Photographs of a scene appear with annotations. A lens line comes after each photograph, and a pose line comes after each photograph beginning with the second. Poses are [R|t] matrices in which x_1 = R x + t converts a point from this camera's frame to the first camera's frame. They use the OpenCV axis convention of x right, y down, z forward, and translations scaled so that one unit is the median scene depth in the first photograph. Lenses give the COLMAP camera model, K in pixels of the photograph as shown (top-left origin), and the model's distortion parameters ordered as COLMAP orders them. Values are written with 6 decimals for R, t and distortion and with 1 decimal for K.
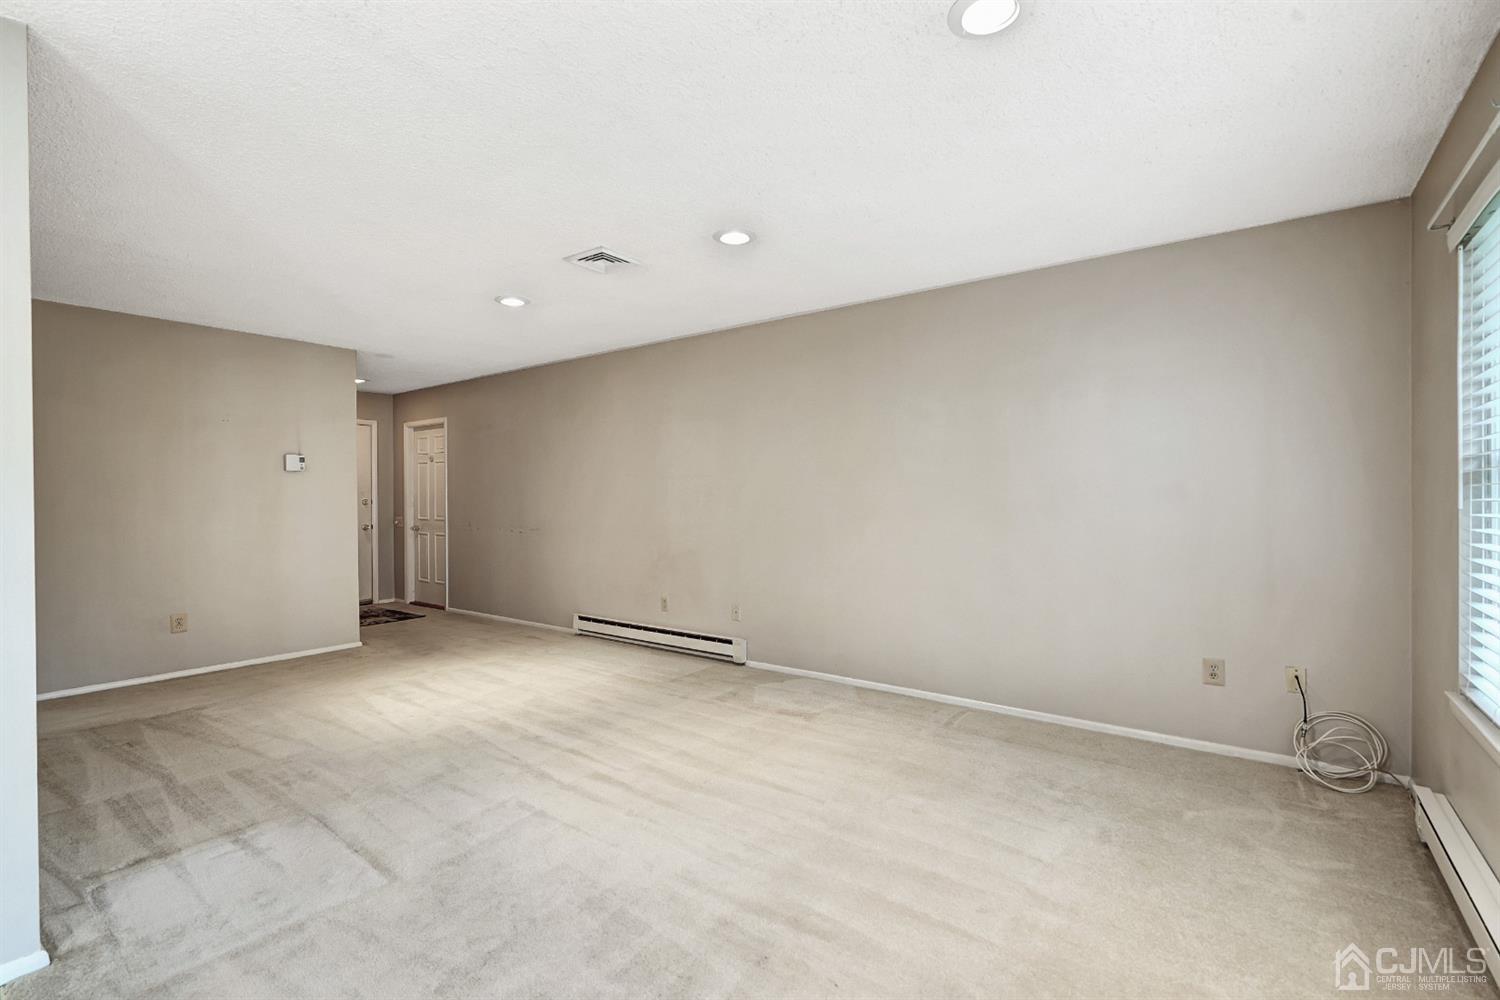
lens RADIAL K [[675.9, 0, 749.5], [0, 675.9, 499.5], [0, 0, 1]] dist [-0.004057, 0.001558]
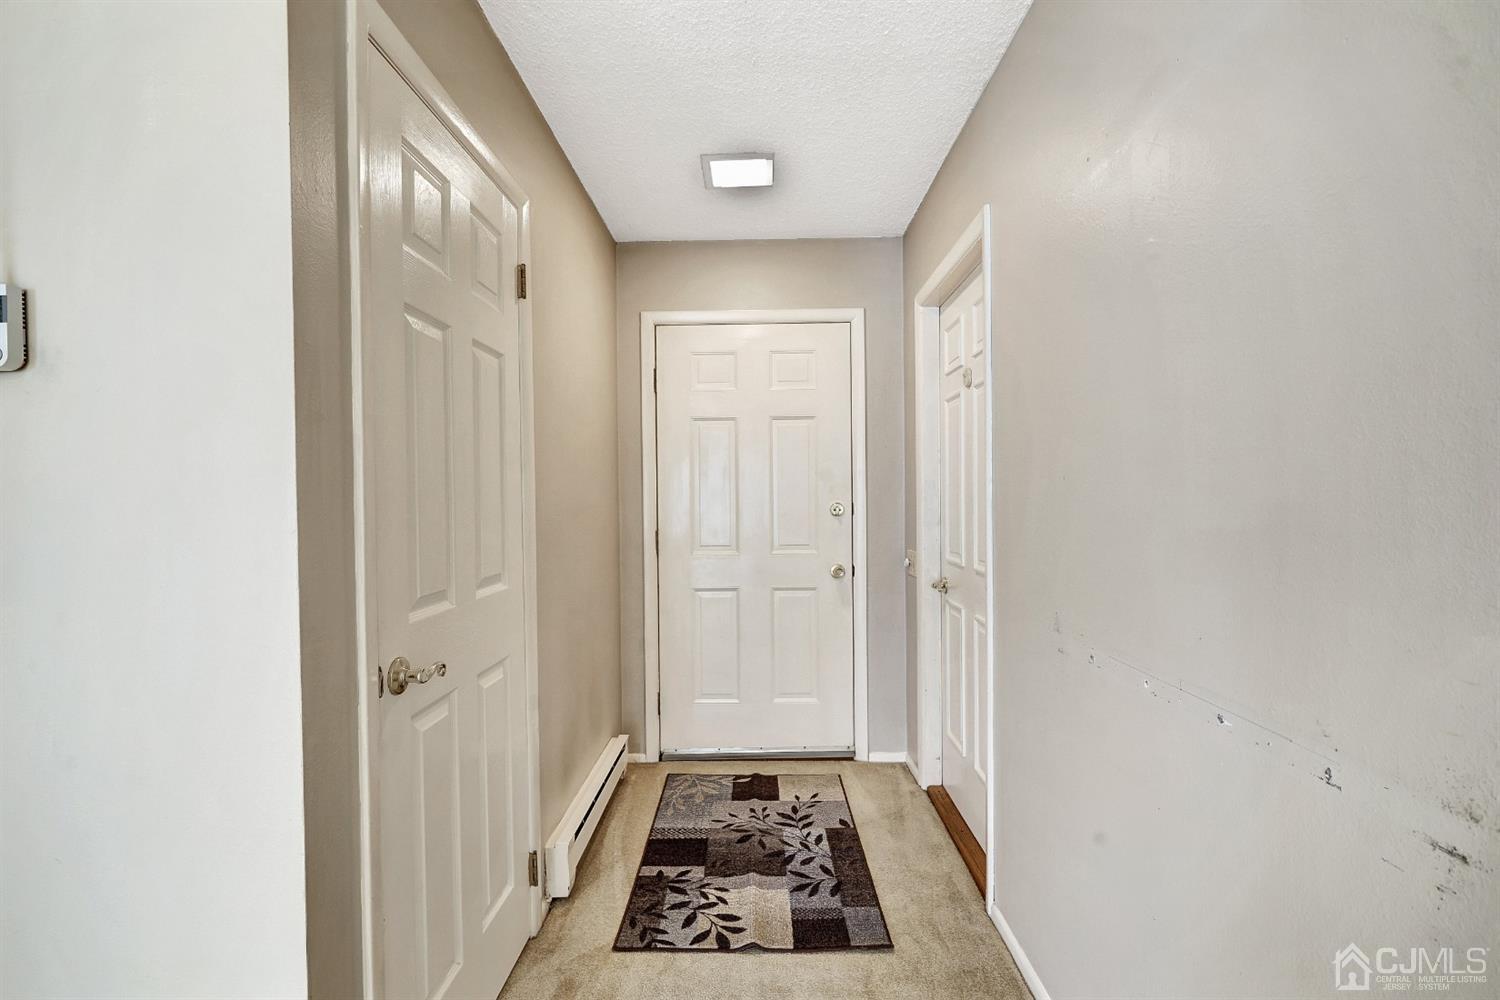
lens RADIAL K [[675.9, 0, 748.6], [0, 675.9, 501.7], [0, 0, 1]] dist [-0.004057, 0.001558]
pose [[0.587020, 0.008319, -0.809530, -0.266188], [0.003010, 0.999918, 0.012458, -0.006517], [0.809567, -0.009750, 0.586947, 0.709071]]
